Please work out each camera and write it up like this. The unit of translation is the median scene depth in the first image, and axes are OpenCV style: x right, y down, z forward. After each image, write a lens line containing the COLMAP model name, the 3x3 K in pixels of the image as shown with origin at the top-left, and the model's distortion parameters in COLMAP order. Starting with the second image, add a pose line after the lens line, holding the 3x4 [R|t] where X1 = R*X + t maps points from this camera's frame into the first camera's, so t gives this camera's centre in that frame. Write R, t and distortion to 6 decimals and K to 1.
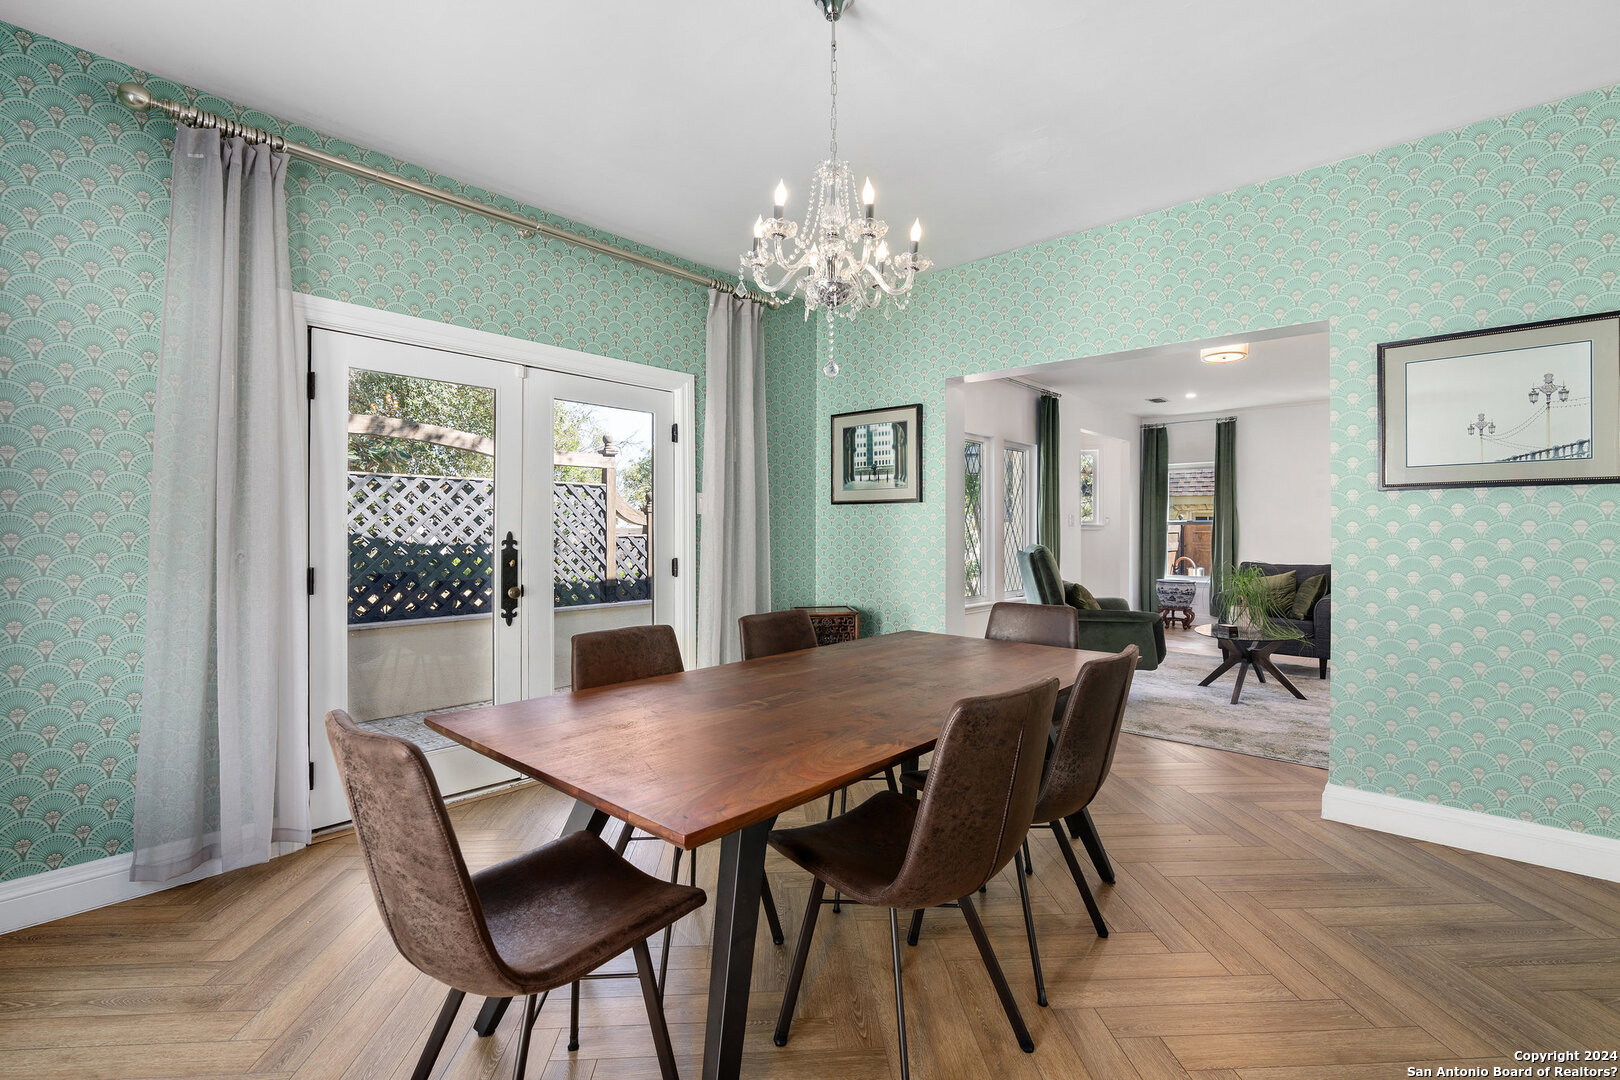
lens RADIAL K [[735.3, 0, 812.3], [0, 735.3, 529.4], [0, 0, 1]] dist [-0.003903, 0.001440]
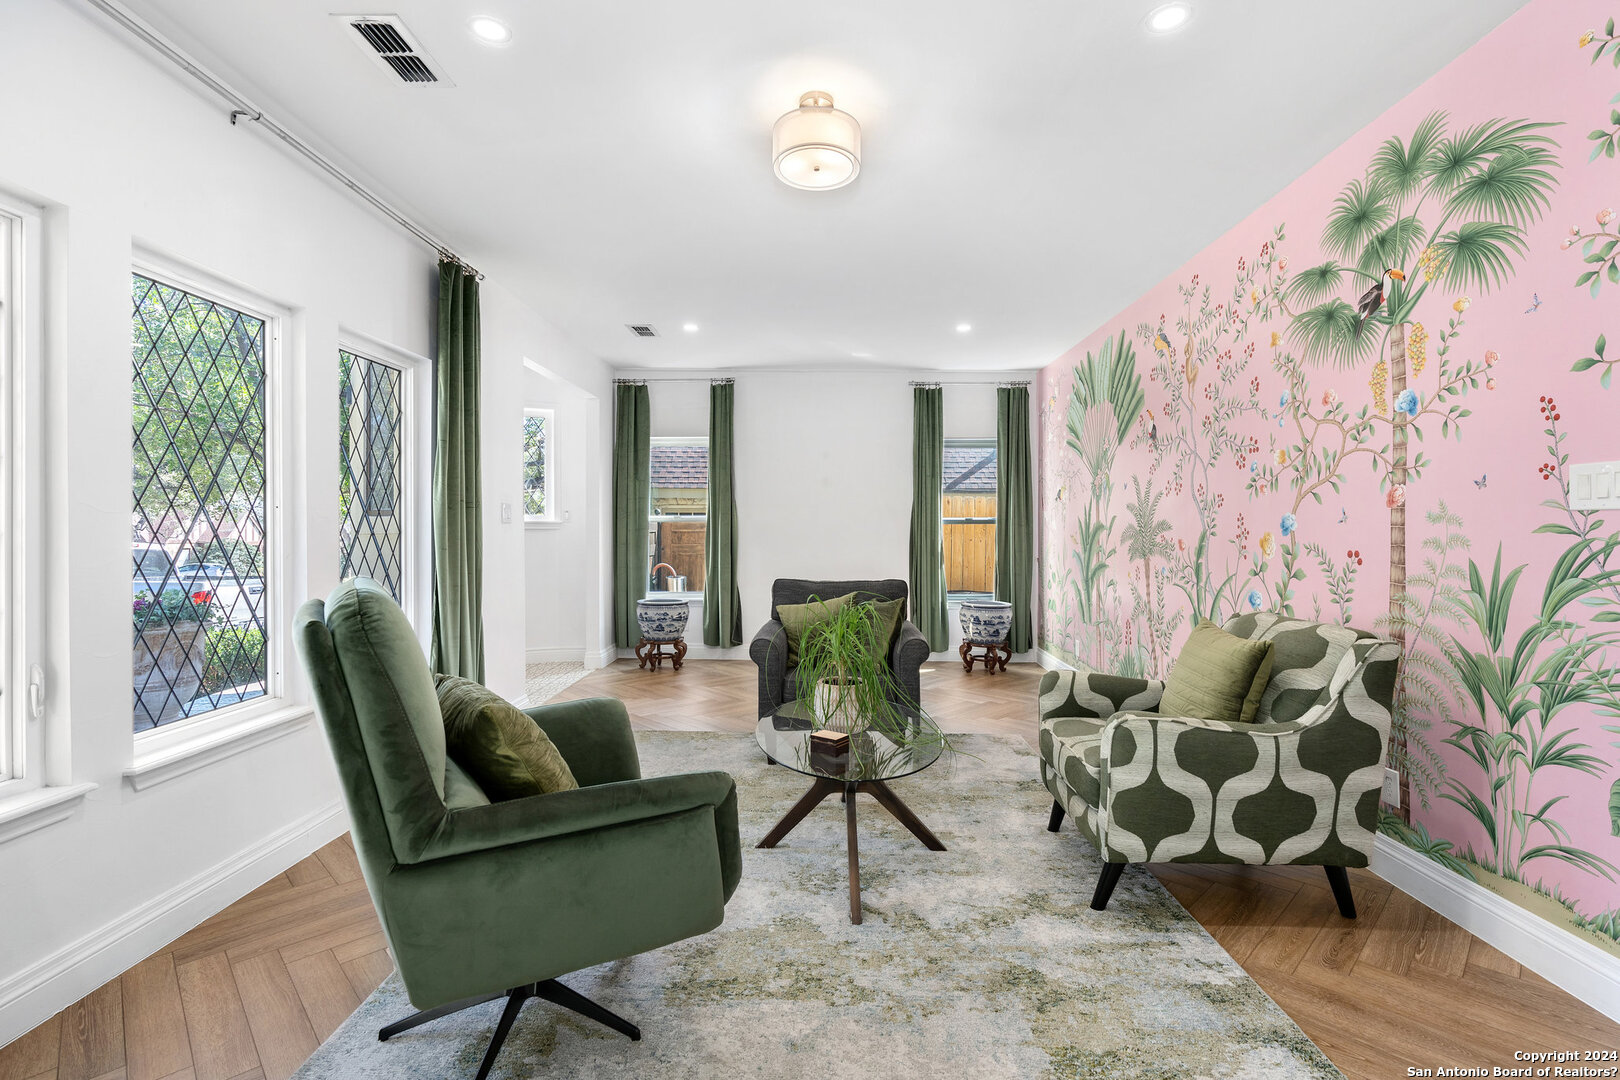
lens RADIAL K [[735.3, 0, 808.6], [0, 735.3, 531.9], [0, 0, 1]] dist [-0.003903, 0.001440]
pose [[0.759059, -0.009111, 0.650958, 0.141938], [0.004610, 0.999952, 0.008621, -0.002706], [-0.651006, -0.003543, 0.759064, 0.373520]]
